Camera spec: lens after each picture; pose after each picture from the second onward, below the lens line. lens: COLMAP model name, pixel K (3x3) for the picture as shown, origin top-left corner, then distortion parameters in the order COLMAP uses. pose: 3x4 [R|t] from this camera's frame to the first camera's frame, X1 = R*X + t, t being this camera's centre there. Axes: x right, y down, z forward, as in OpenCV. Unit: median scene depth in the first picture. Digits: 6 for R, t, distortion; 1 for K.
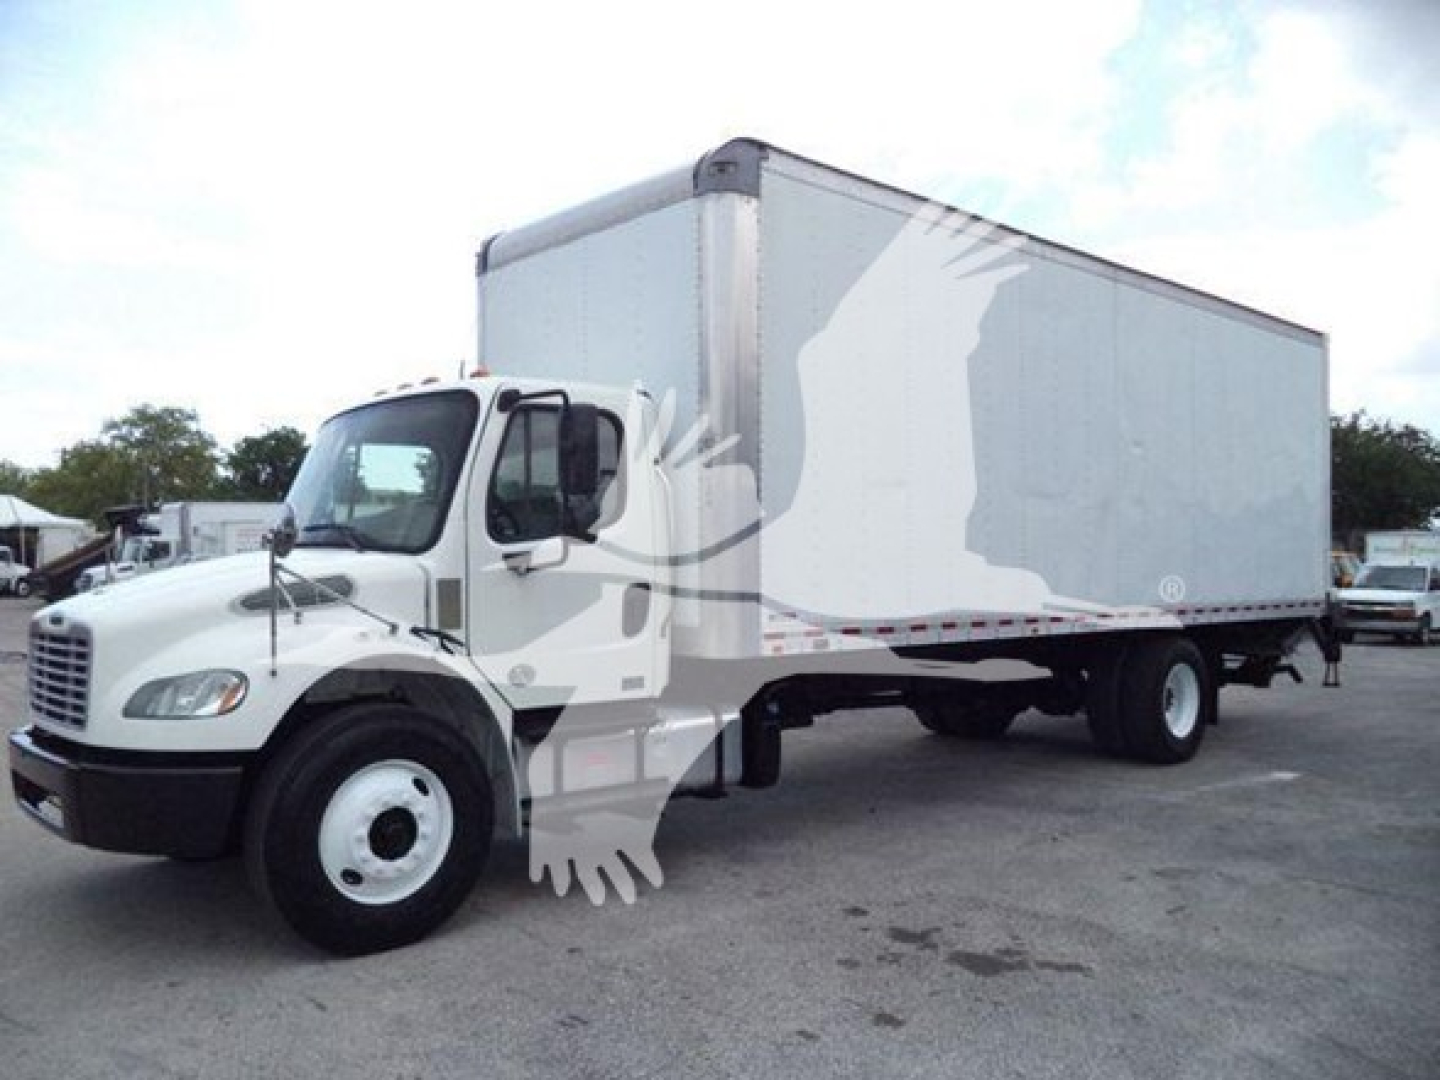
lens RADIAL K [[1132.0, 0, 737.0], [0, 1132.0, 519.1], [0, 0, 1]] dist [-0.016500, 0.002384]
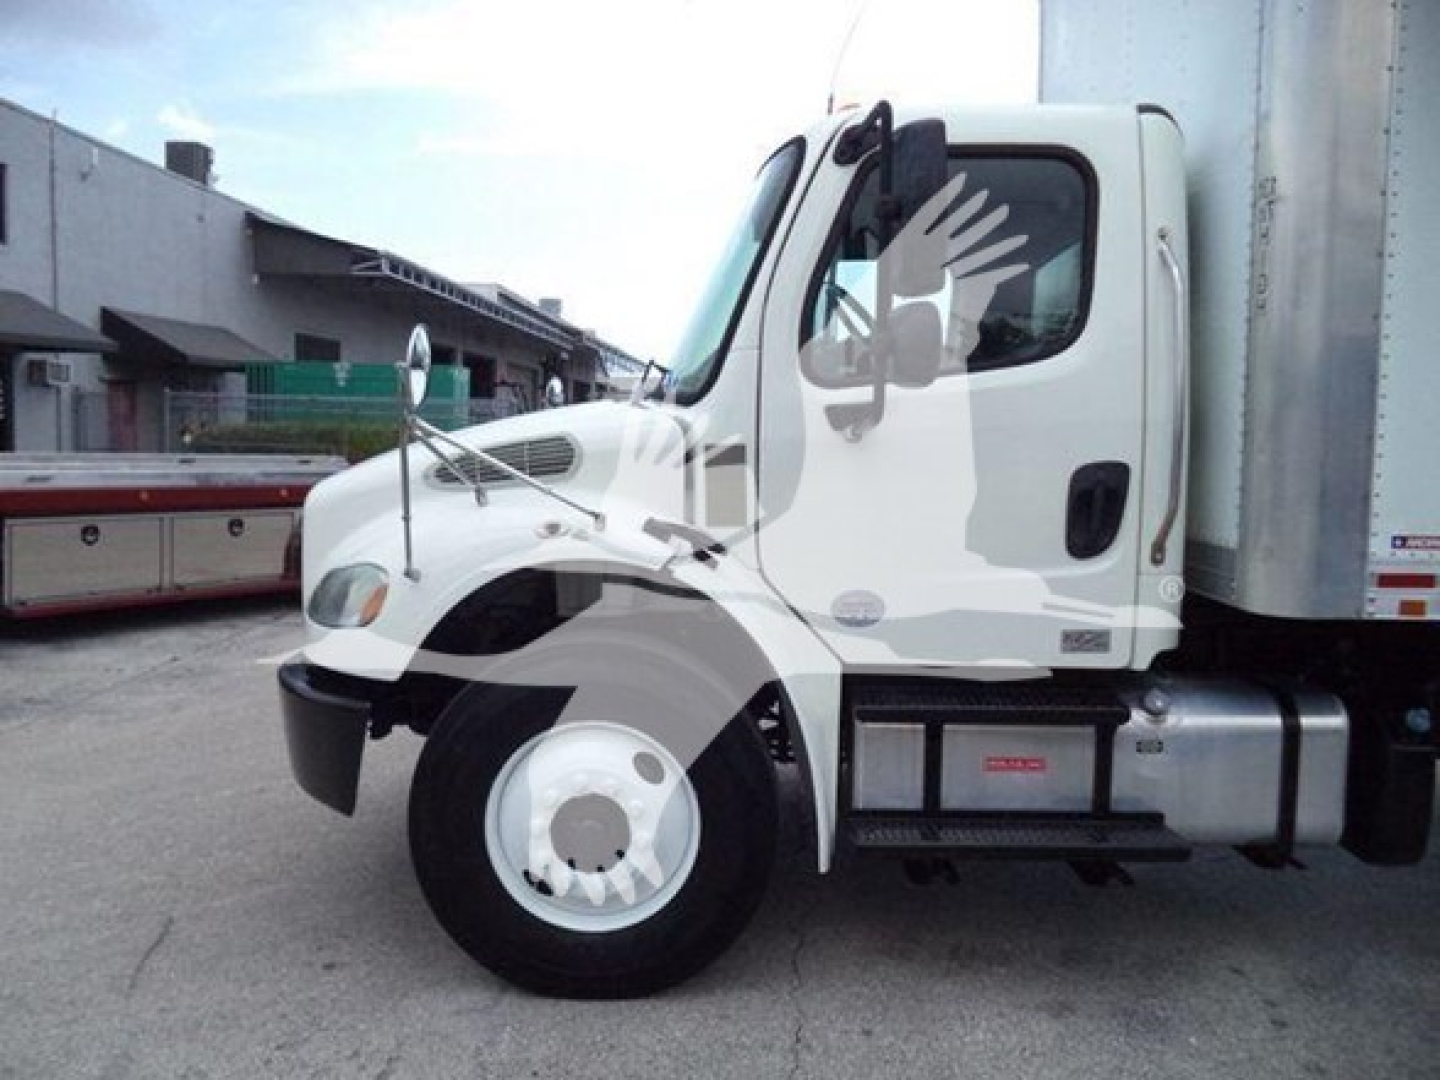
lens RADIAL K [[1177.5, 0, 733.2], [0, 1177.5, 539.0], [0, 0, 1]] dist [-0.017809, -0.007517]
pose [[0.751489, 0.074077, -0.655574, 0.151520], [0.009647, 0.992337, 0.123187, 0.021284], [0.659675, -0.098898, 0.745015, 0.452086]]
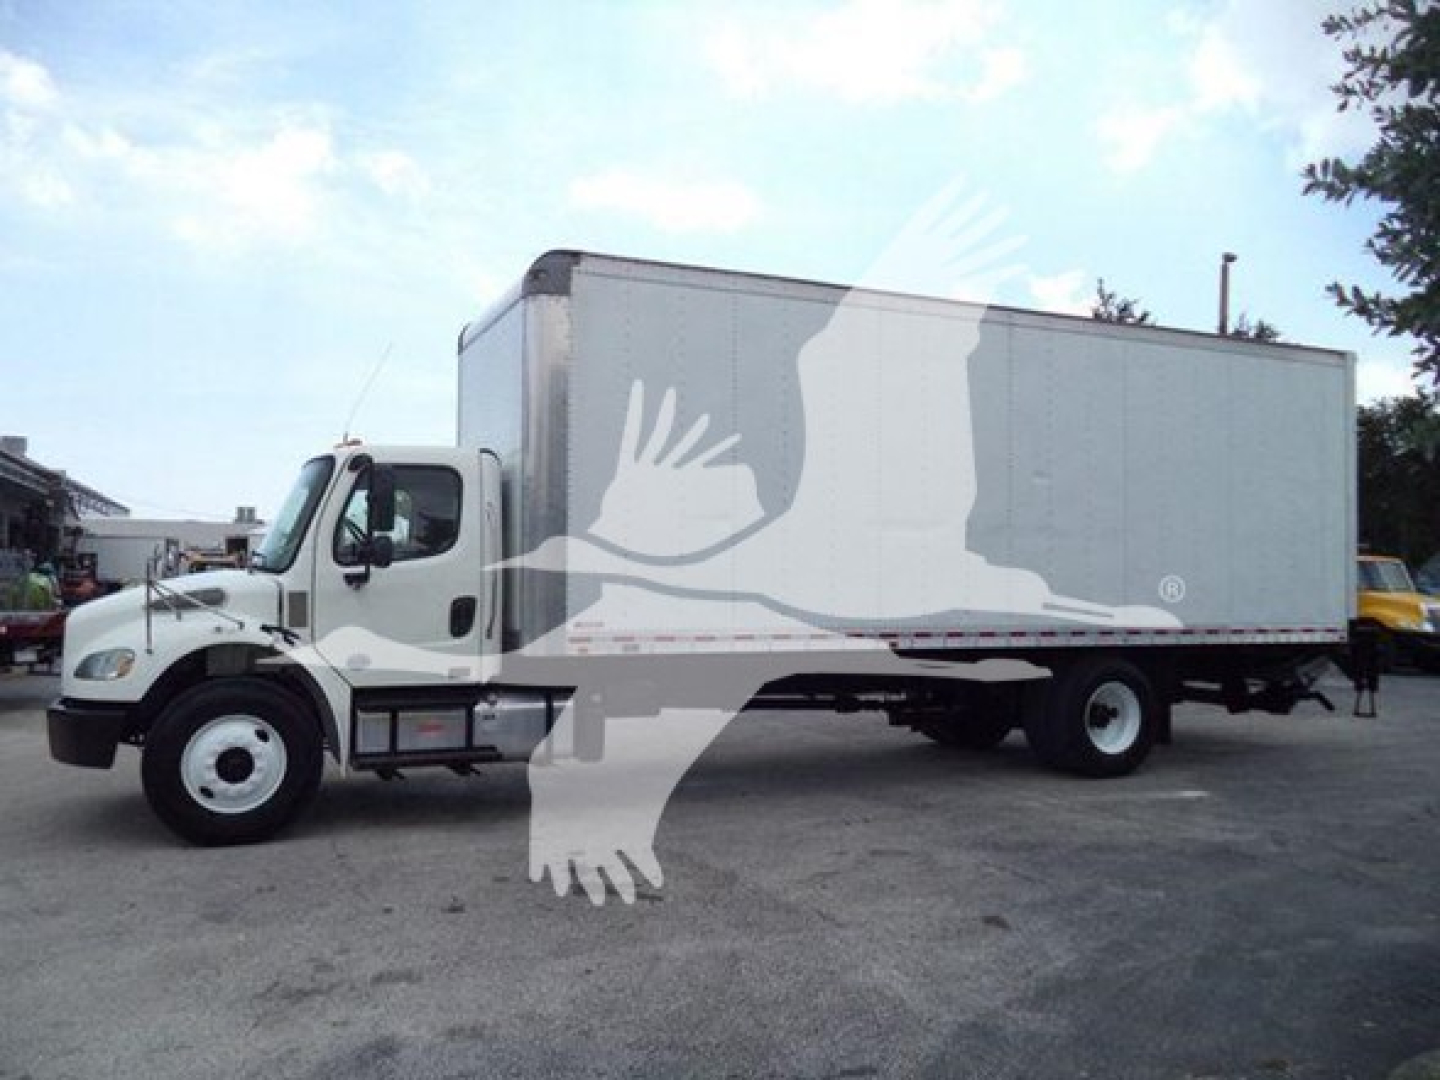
lens RADIAL K [[1114.4, 0, 717.6], [0, 1114.4, 534.5], [0, 0, 1]] dist [0.007035, -0.002439]
pose [[0.953809, -0.003169, -0.300398, 0.581731], [0.002771, 0.999995, -0.001748, -0.012967], [0.300402, 0.000835, 0.953812, -0.153418]]
